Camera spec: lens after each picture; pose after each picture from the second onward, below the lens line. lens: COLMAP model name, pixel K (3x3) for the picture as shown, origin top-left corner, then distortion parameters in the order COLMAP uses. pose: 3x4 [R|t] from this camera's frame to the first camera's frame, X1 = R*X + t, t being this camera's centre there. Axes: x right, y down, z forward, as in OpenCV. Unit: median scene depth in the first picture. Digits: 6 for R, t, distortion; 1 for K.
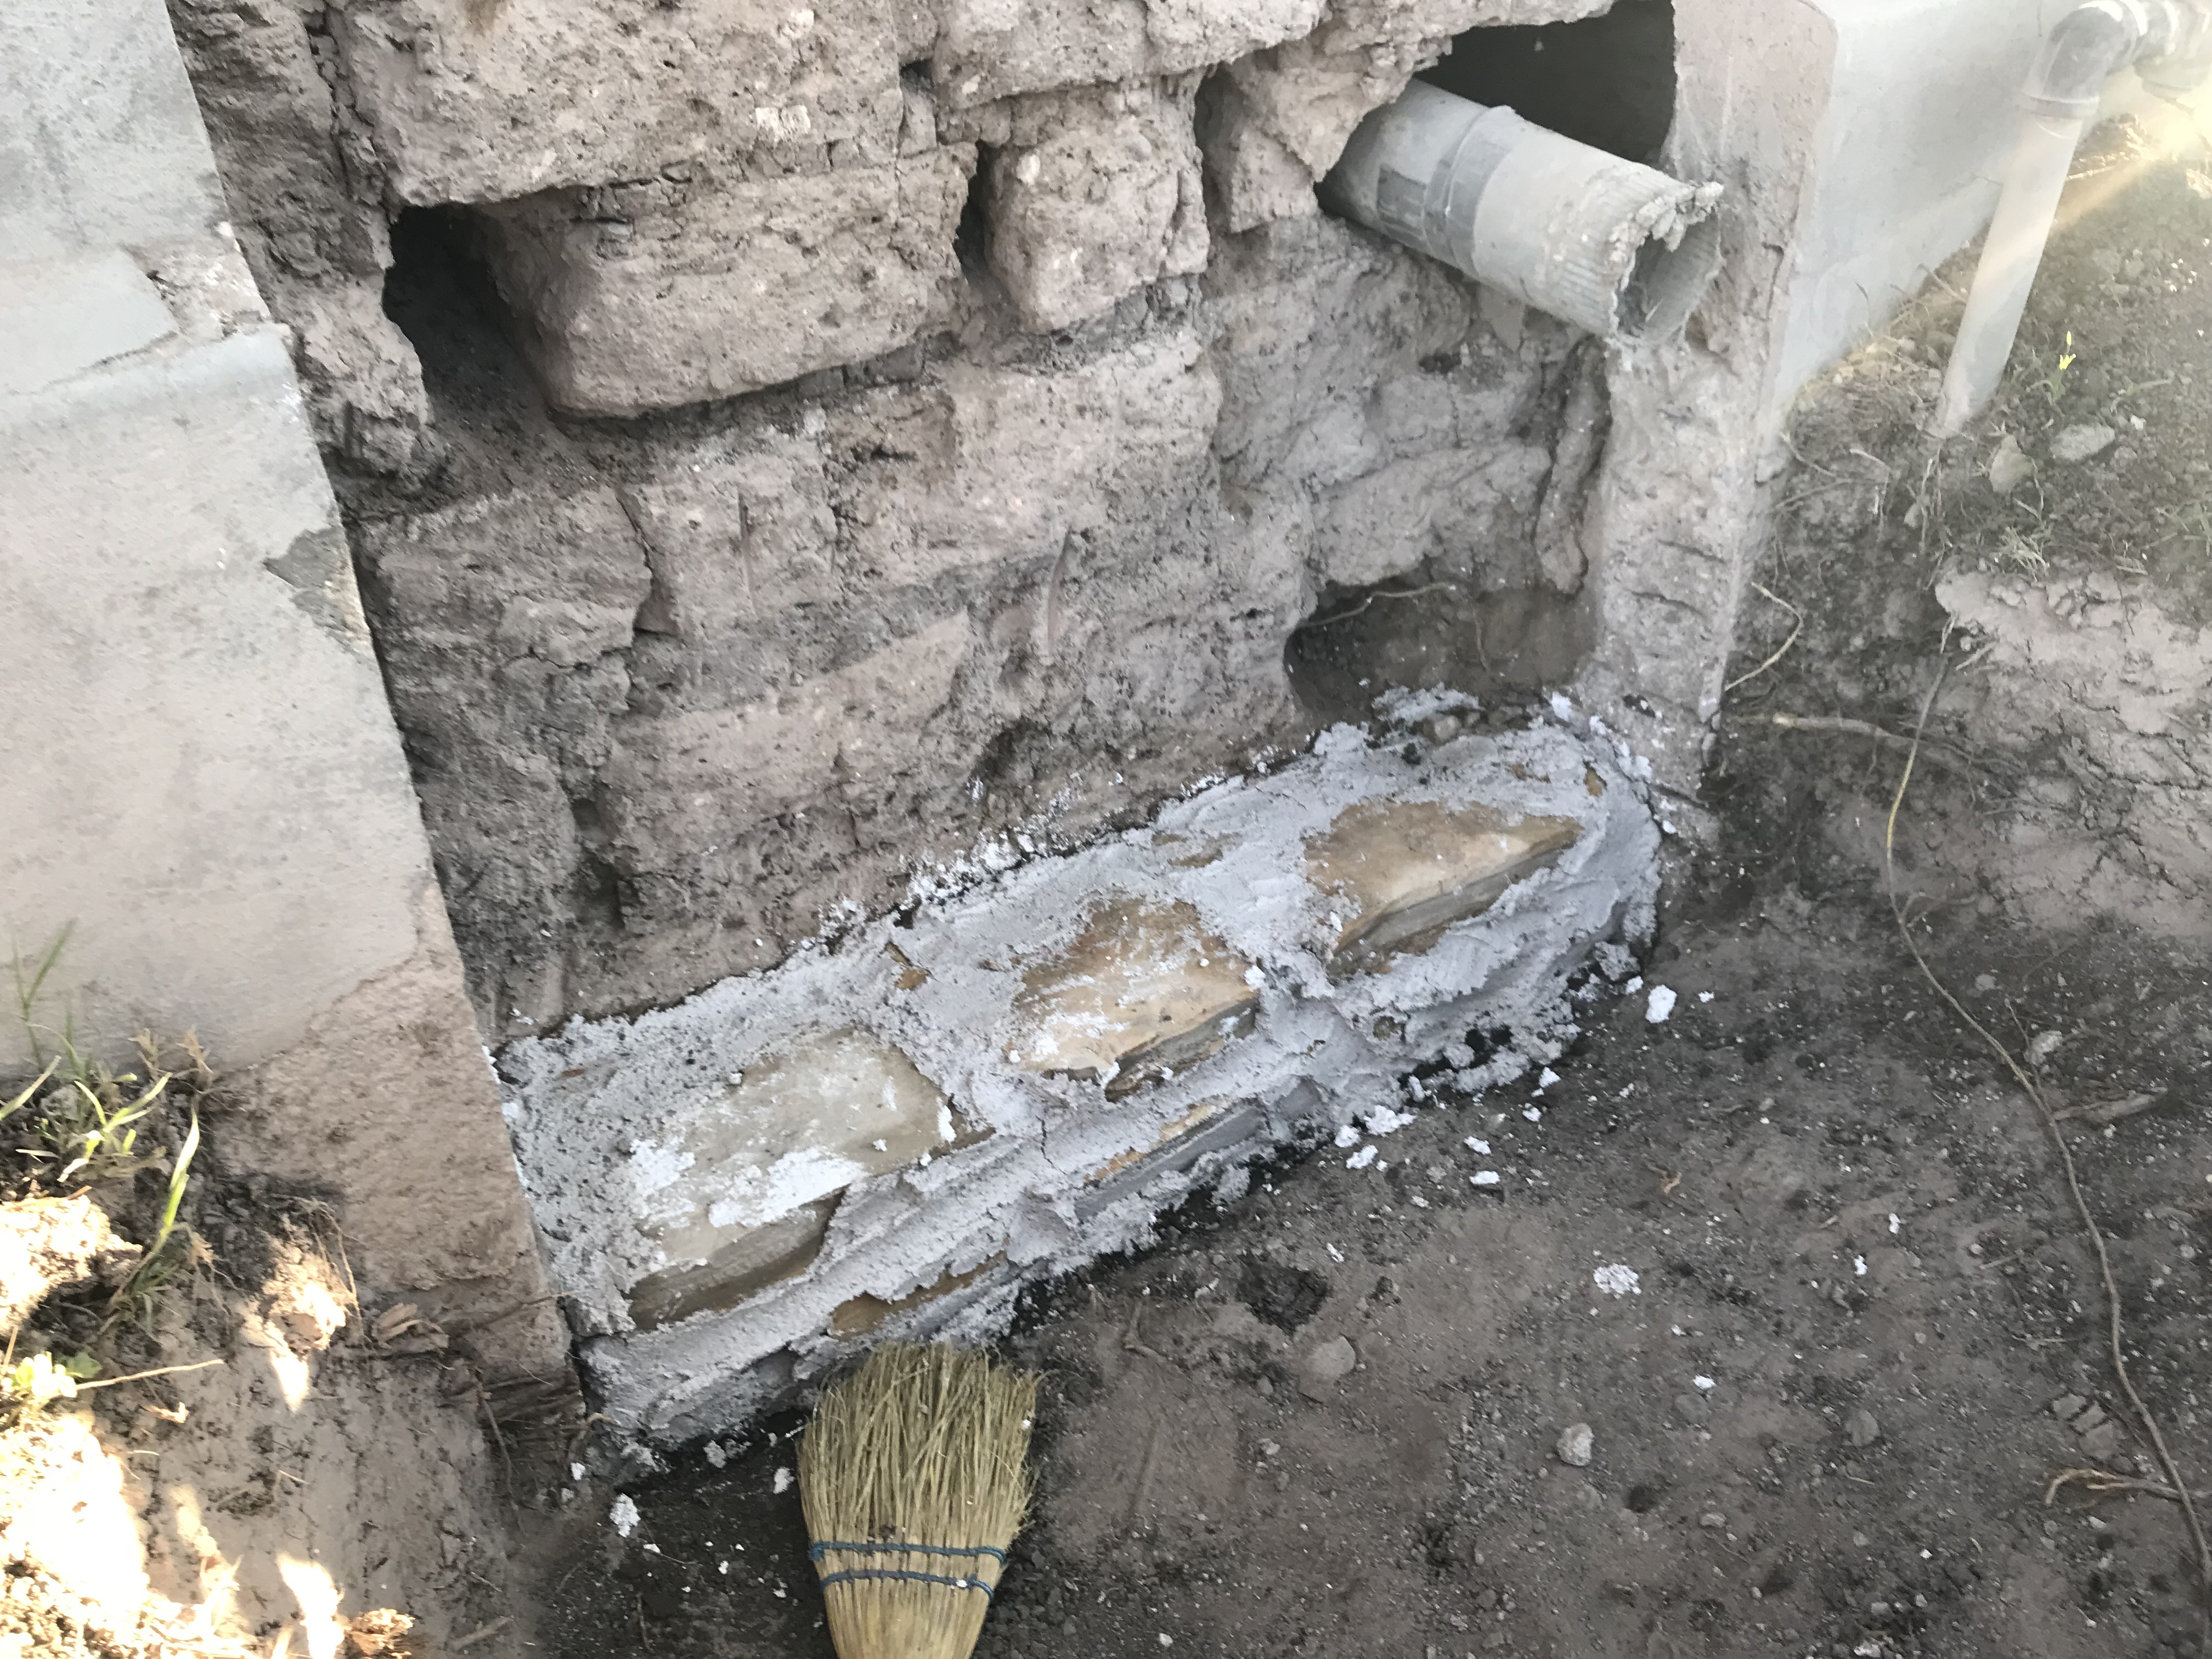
lens RADIAL K [[1847.7, 0, 1110.8], [0, 1847.7, 836.9], [0, 0, 1]] dist [0.064226, -0.081190]
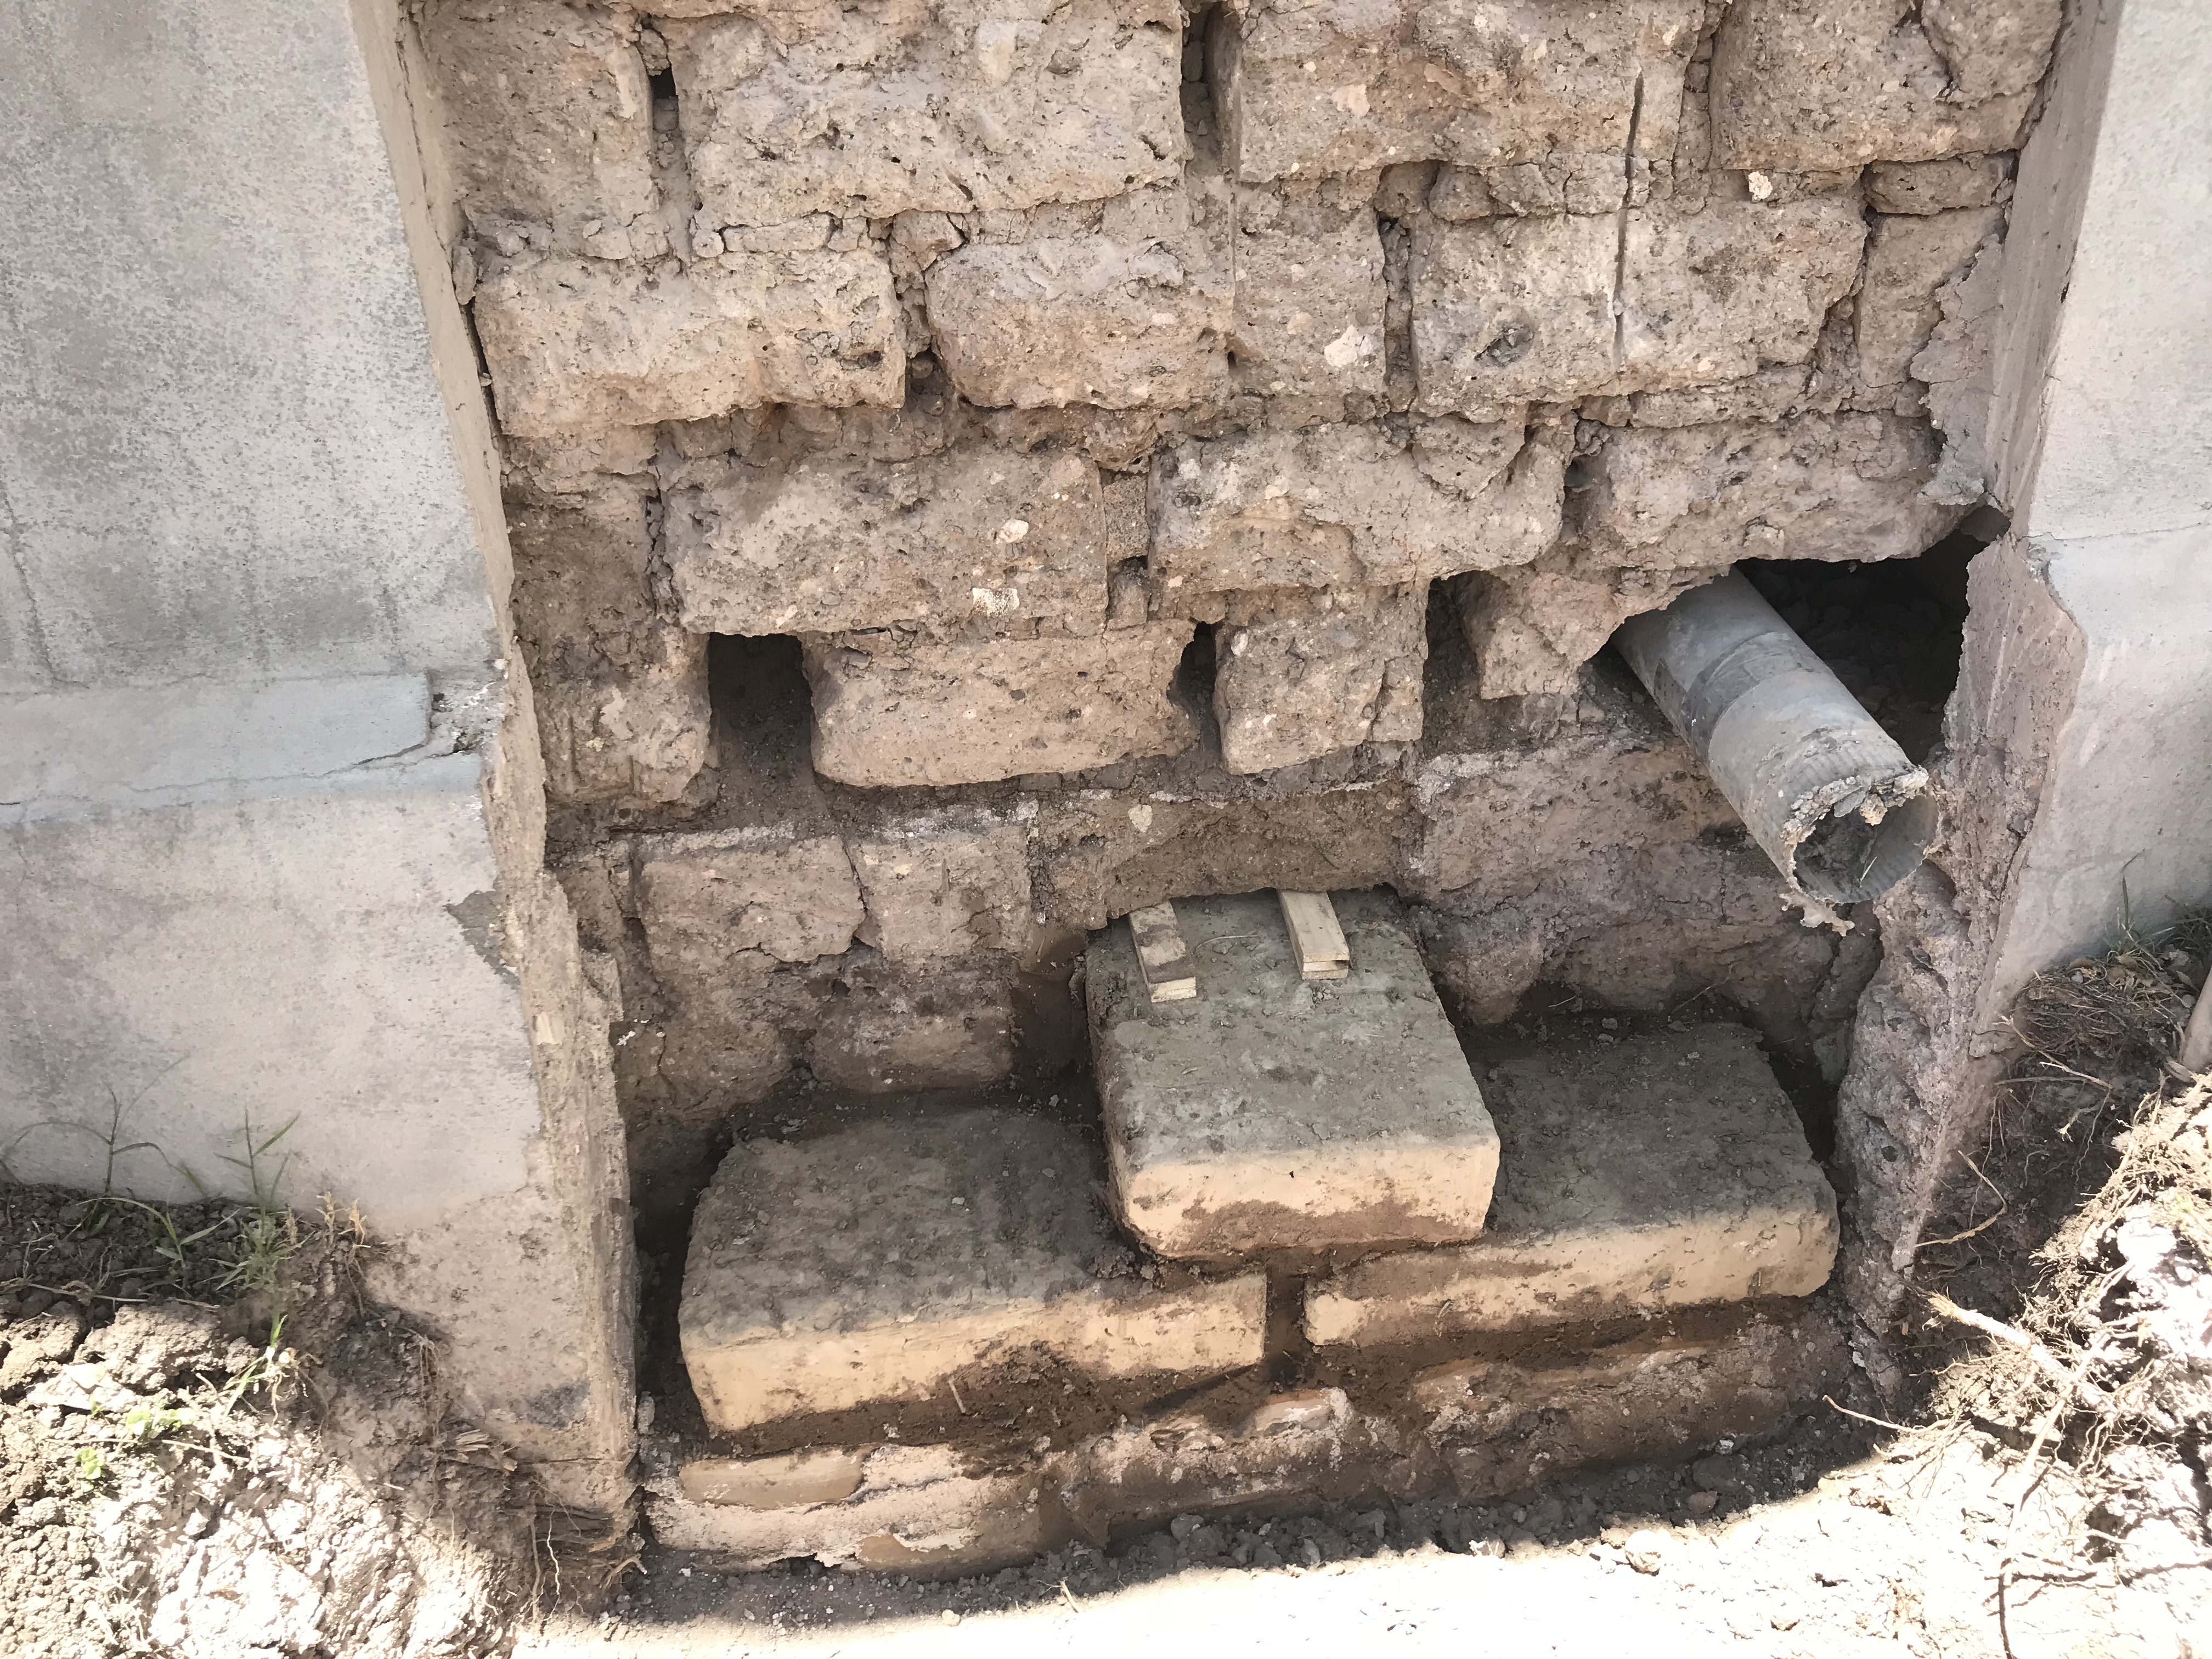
lens RADIAL K [[1847.7, 0, 1115.9], [0, 1847.7, 849.9], [0, 0, 1]] dist [0.064226, -0.081190]
pose [[0.892351, 0.236496, -0.384419, 0.380604], [-0.255216, 0.966881, 0.002396, -0.232810], [0.372255, 0.095972, 0.923155, -0.078013]]
